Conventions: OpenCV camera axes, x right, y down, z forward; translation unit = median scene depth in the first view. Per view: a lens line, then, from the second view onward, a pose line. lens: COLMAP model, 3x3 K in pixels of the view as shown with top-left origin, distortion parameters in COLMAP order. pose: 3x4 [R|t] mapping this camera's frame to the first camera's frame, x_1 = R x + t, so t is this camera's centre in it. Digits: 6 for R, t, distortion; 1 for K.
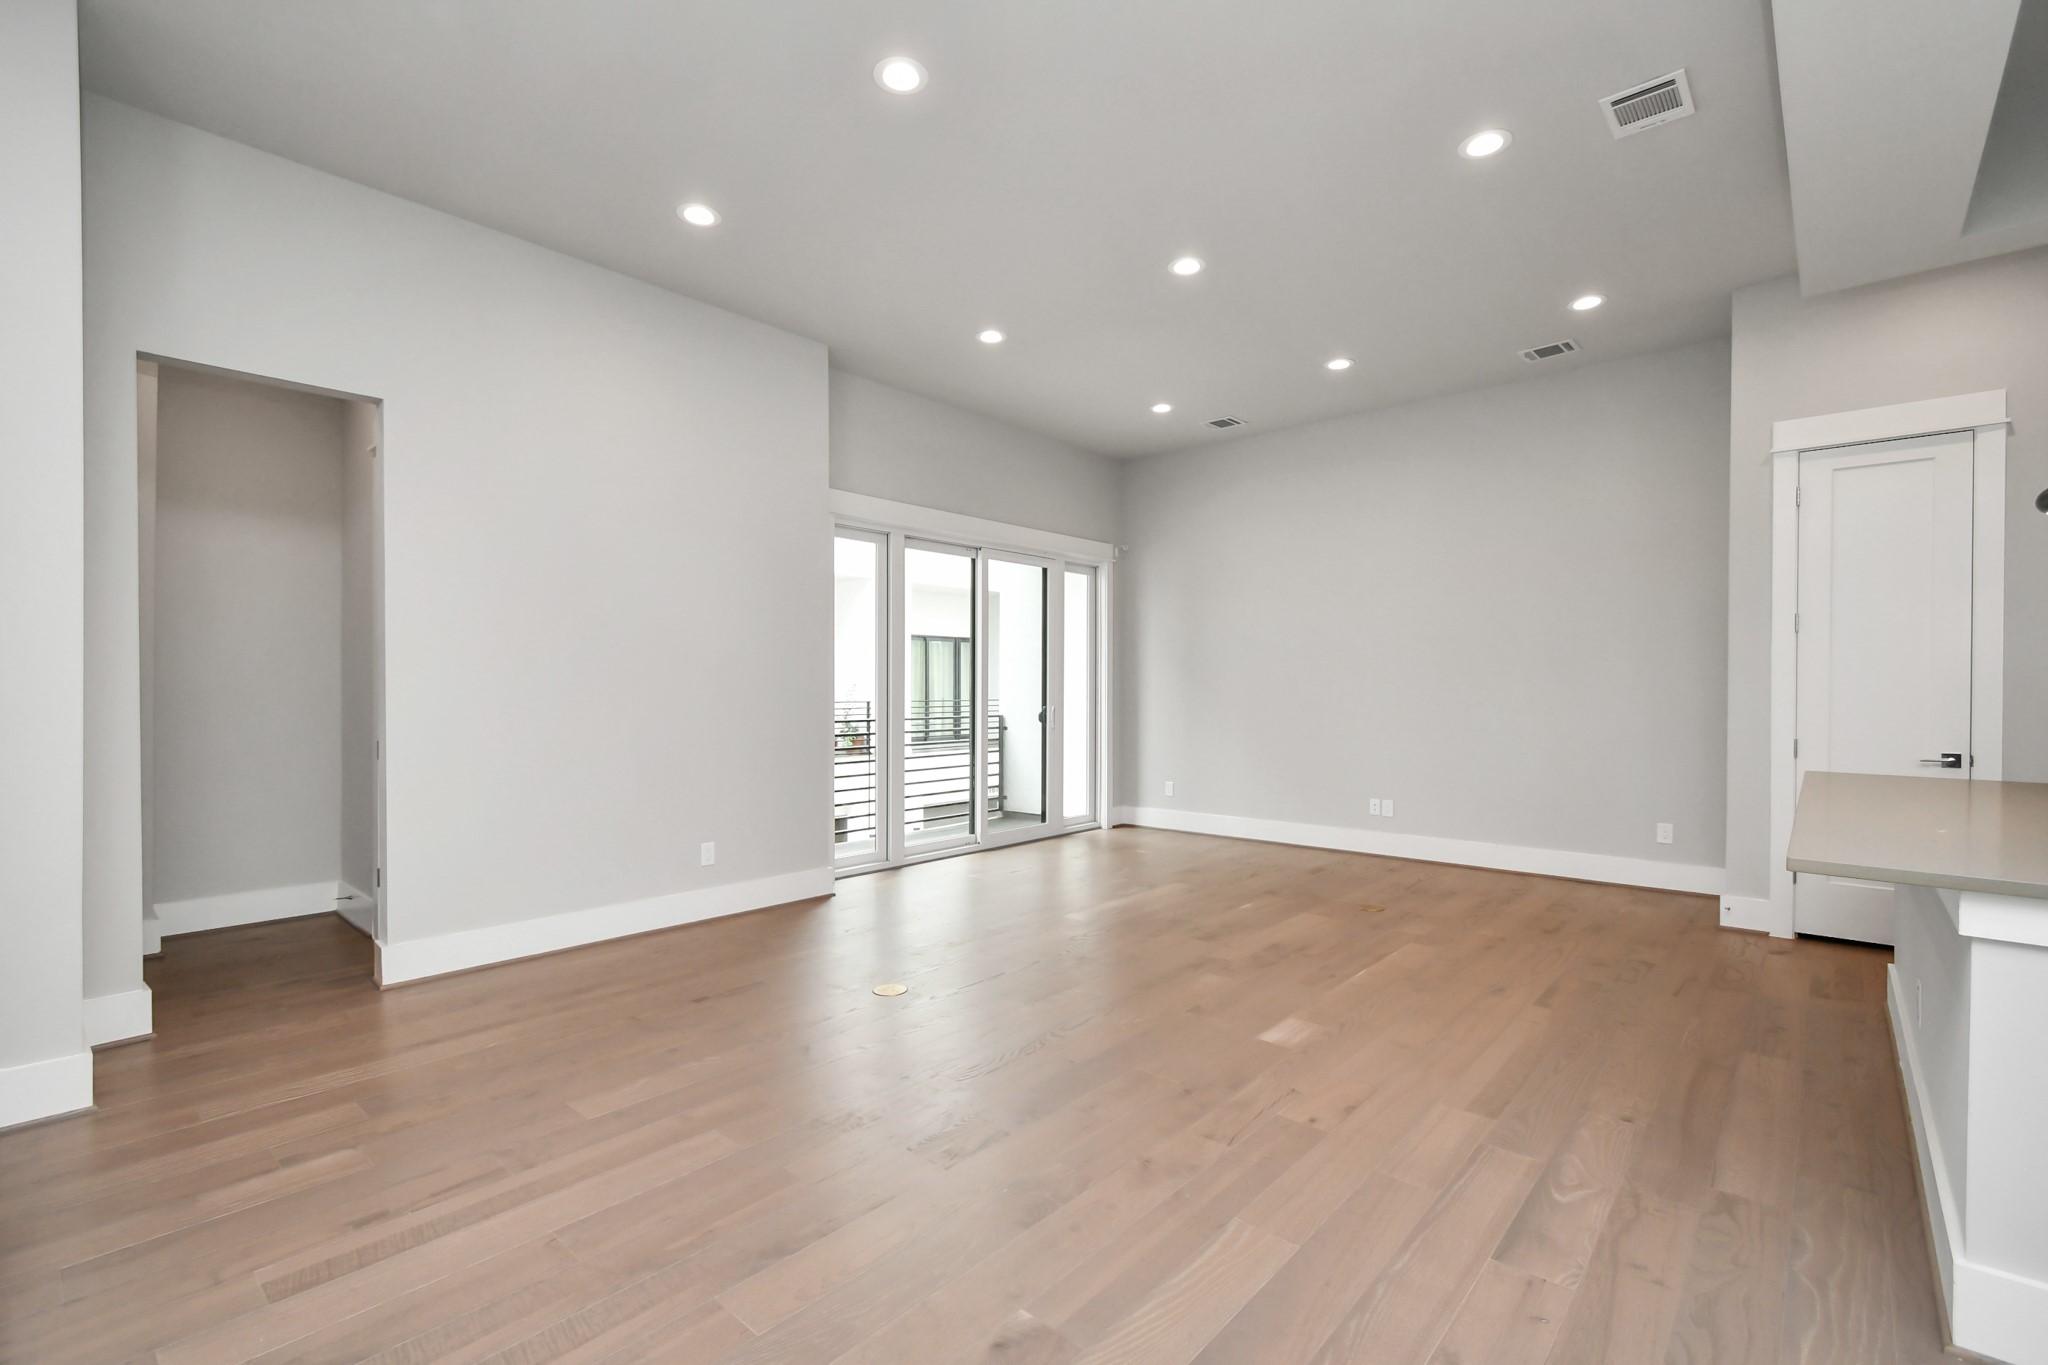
lens RADIAL K [[904.7, 0, 1025.5], [0, 904.7, 692.4], [0, 0, 1]] dist [0.003396, -0.001002]
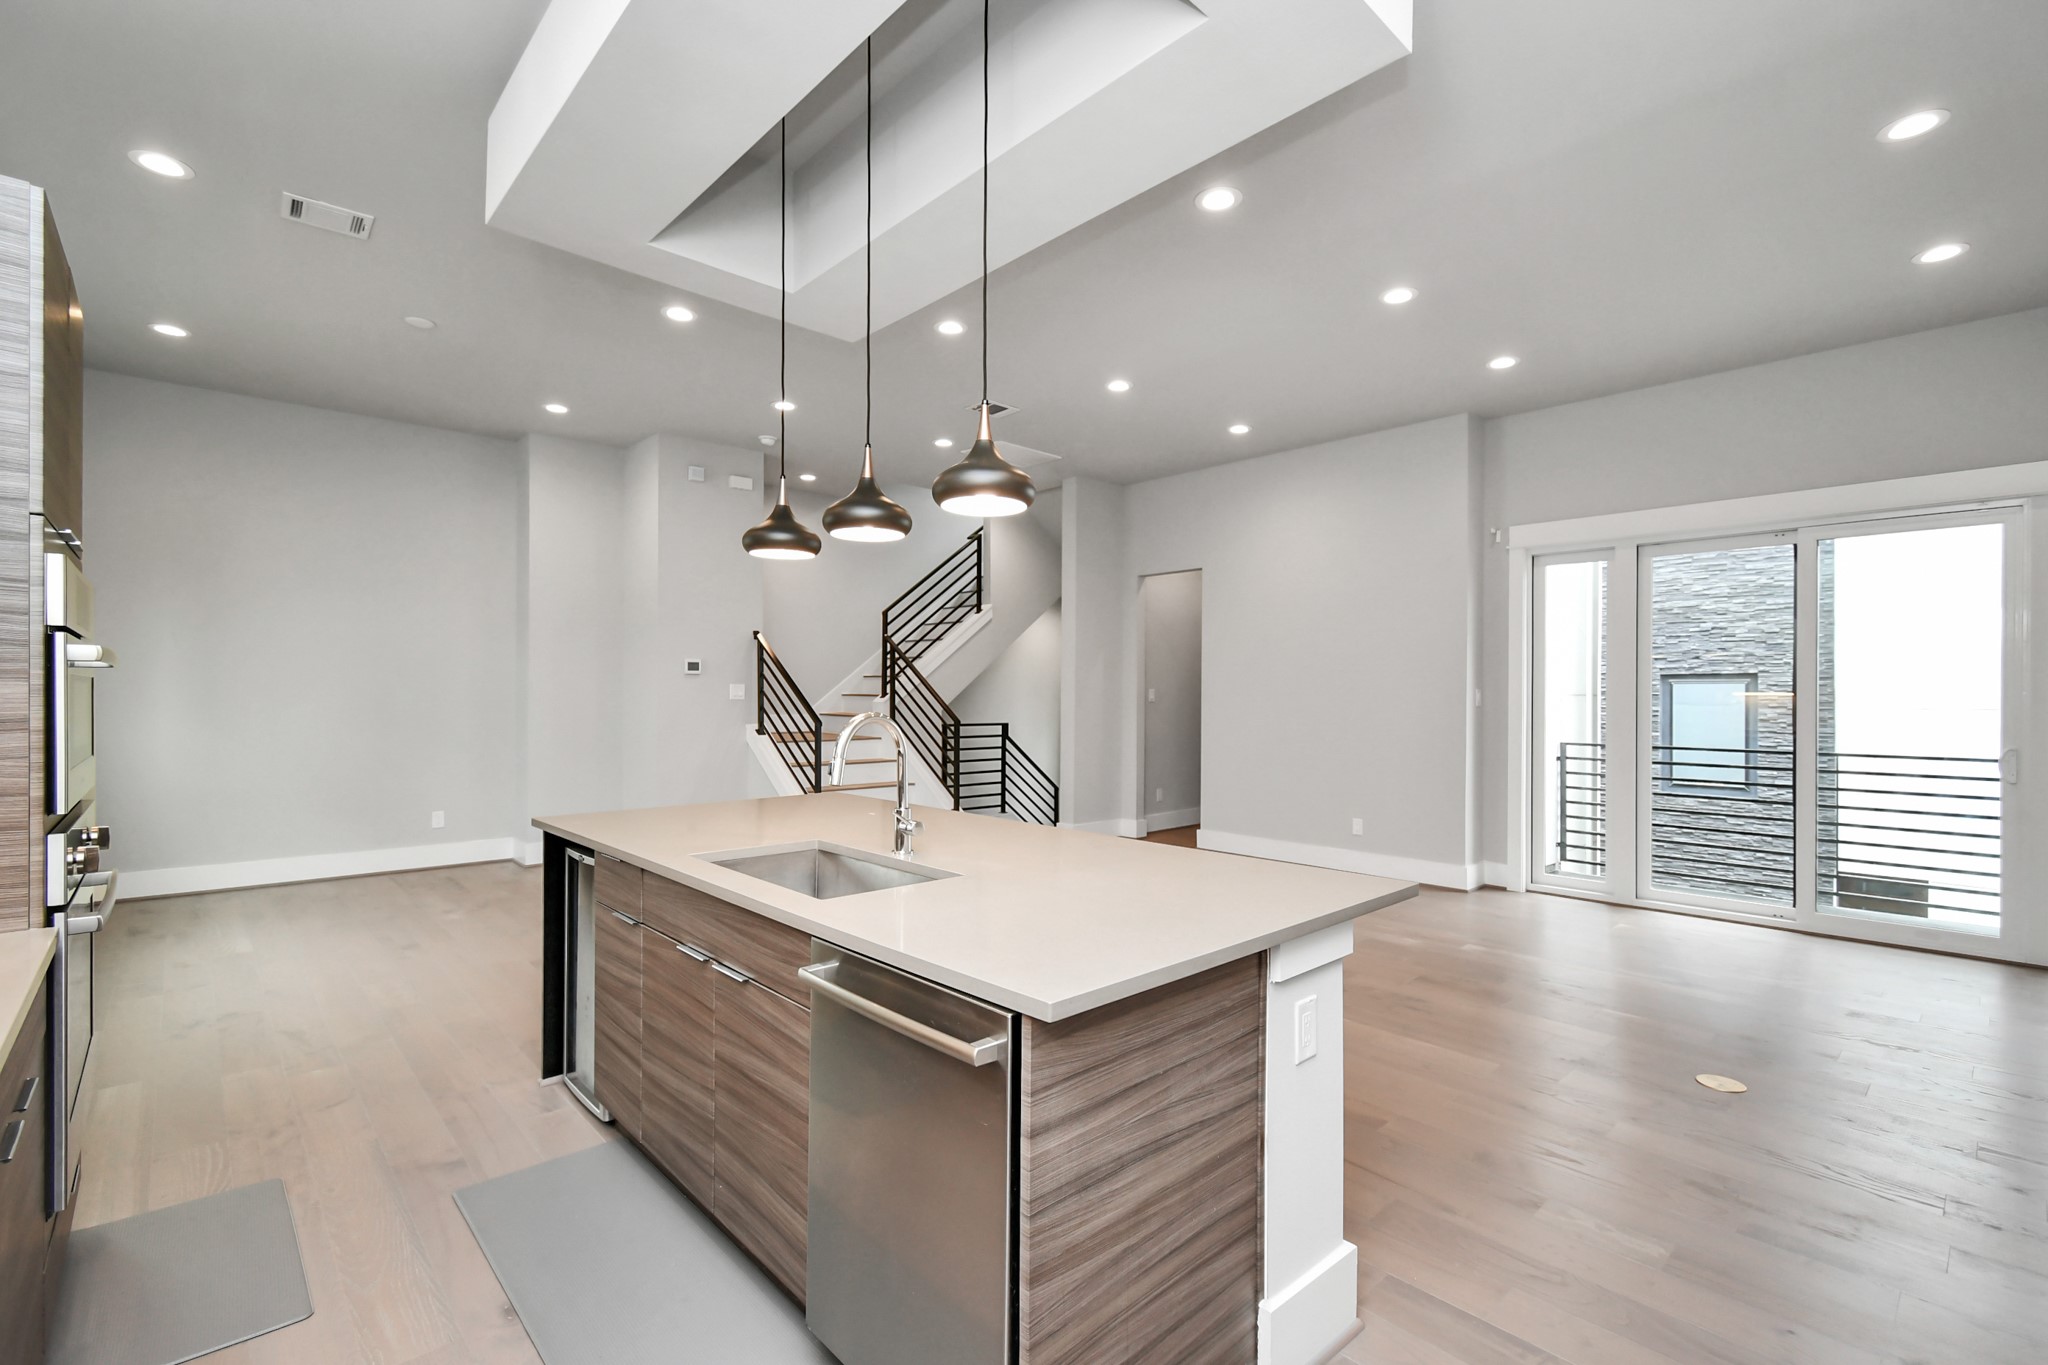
lens RADIAL K [[904.7, 0, 1025.5], [0, 904.7, 692.4], [0, 0, 1]] dist [0.003396, -0.001002]
pose [[-0.096273, -0.002478, -0.995352, 0.795567], [-0.011287, 0.999935, -0.001398, -0.015802], [0.995291, 0.011100, -0.096295, 0.450609]]
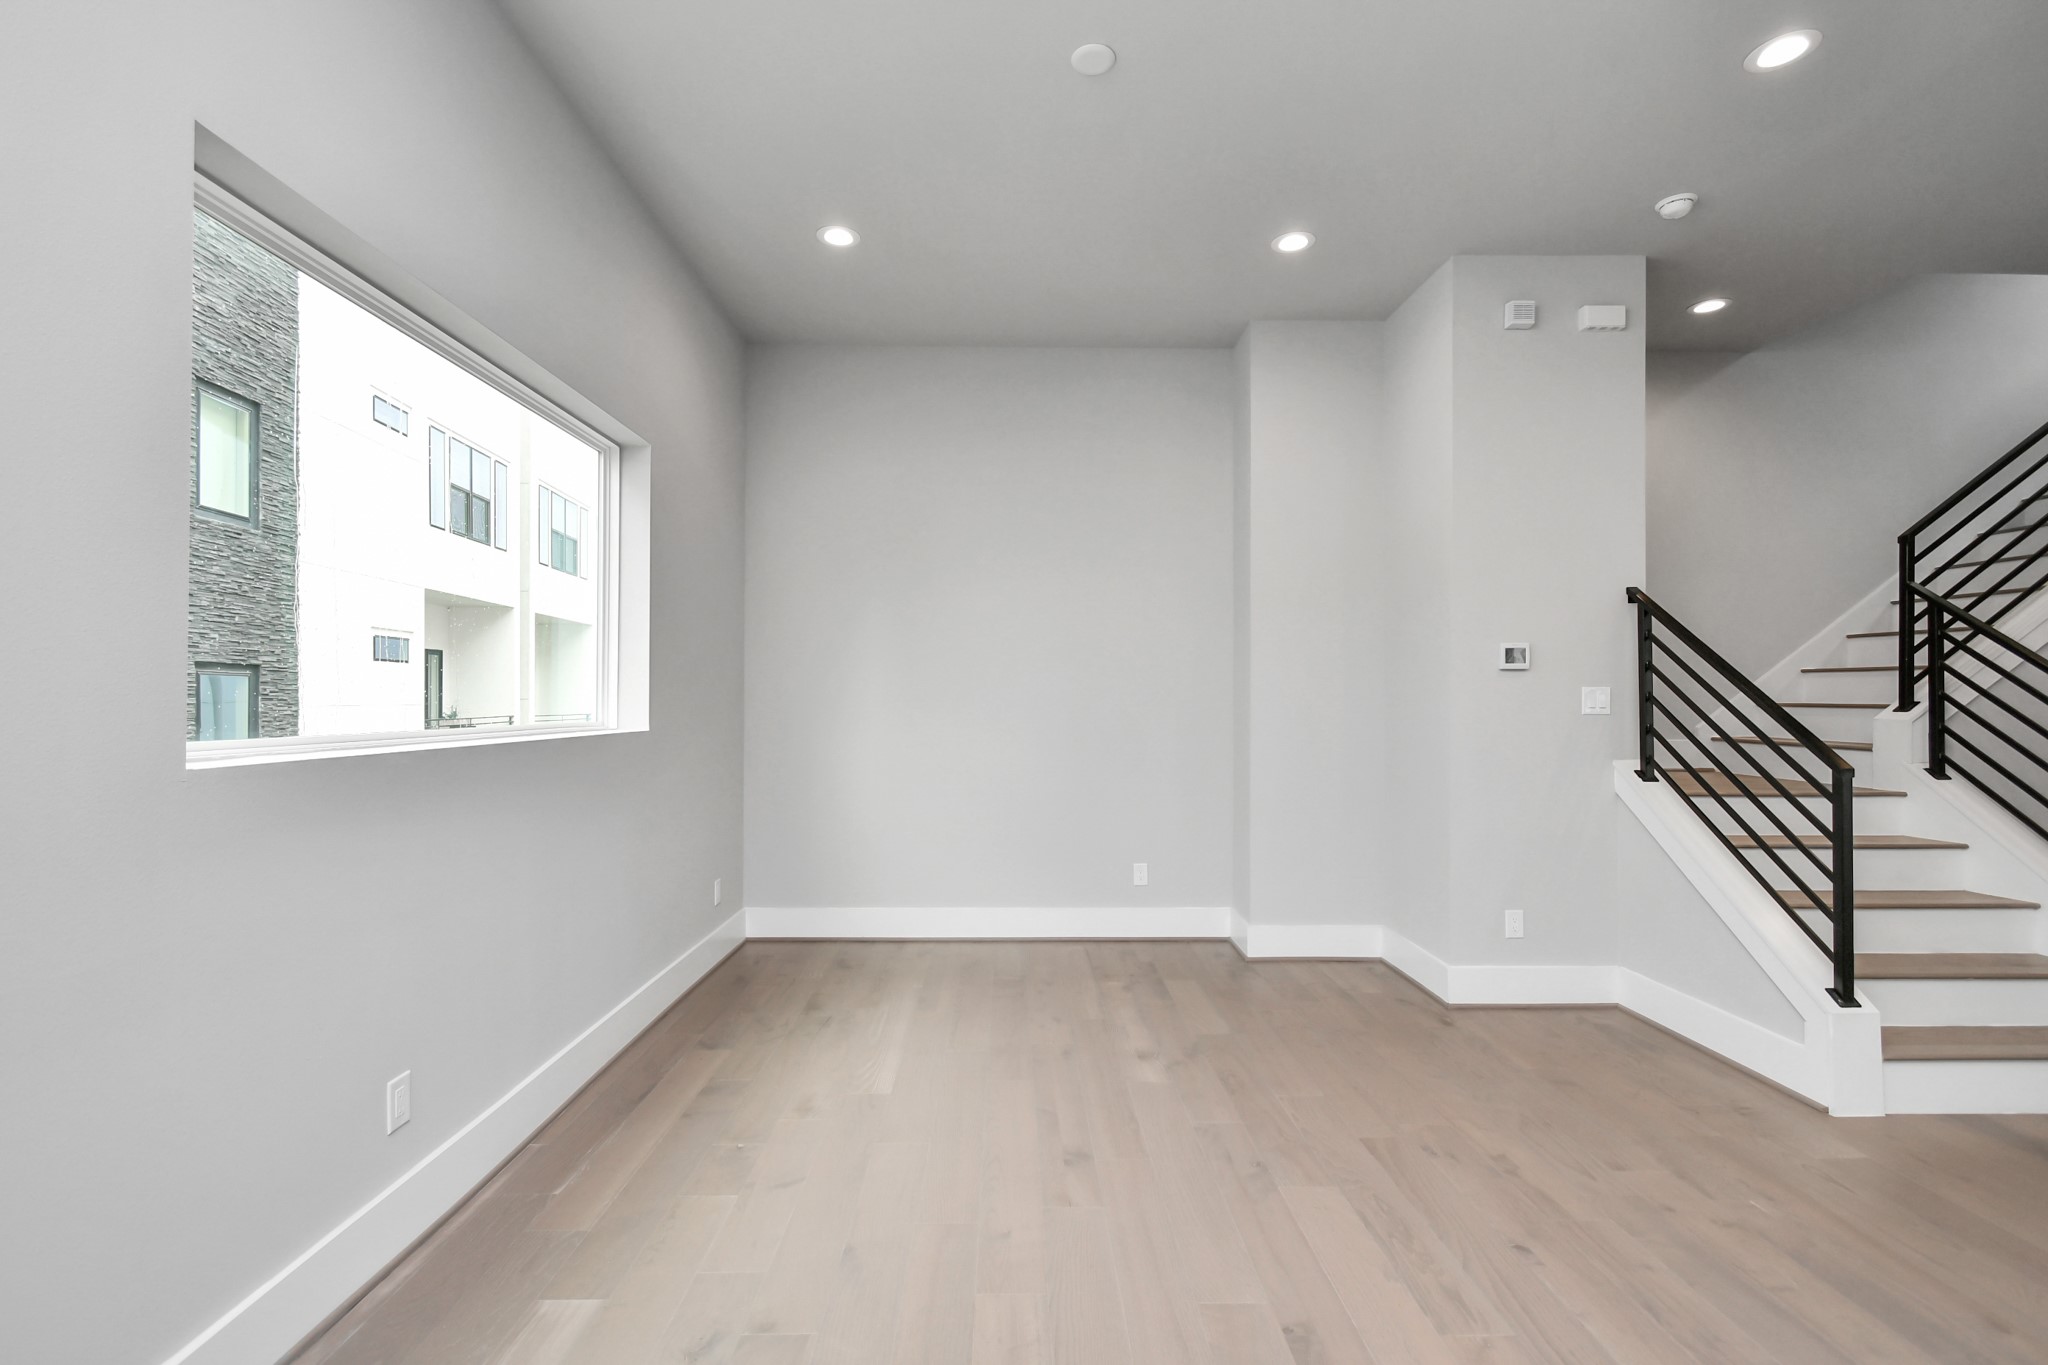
lens RADIAL K [[904.7, 0, 1025.5], [0, 904.7, 692.4], [0, 0, 1]] dist [0.003396, -0.001002]
pose [[-0.732607, -0.008368, -0.680601, 0.433878], [-0.006526, 0.999965, -0.005270, -0.013163], [0.680621, 0.000580, -0.732636, 0.187087]]
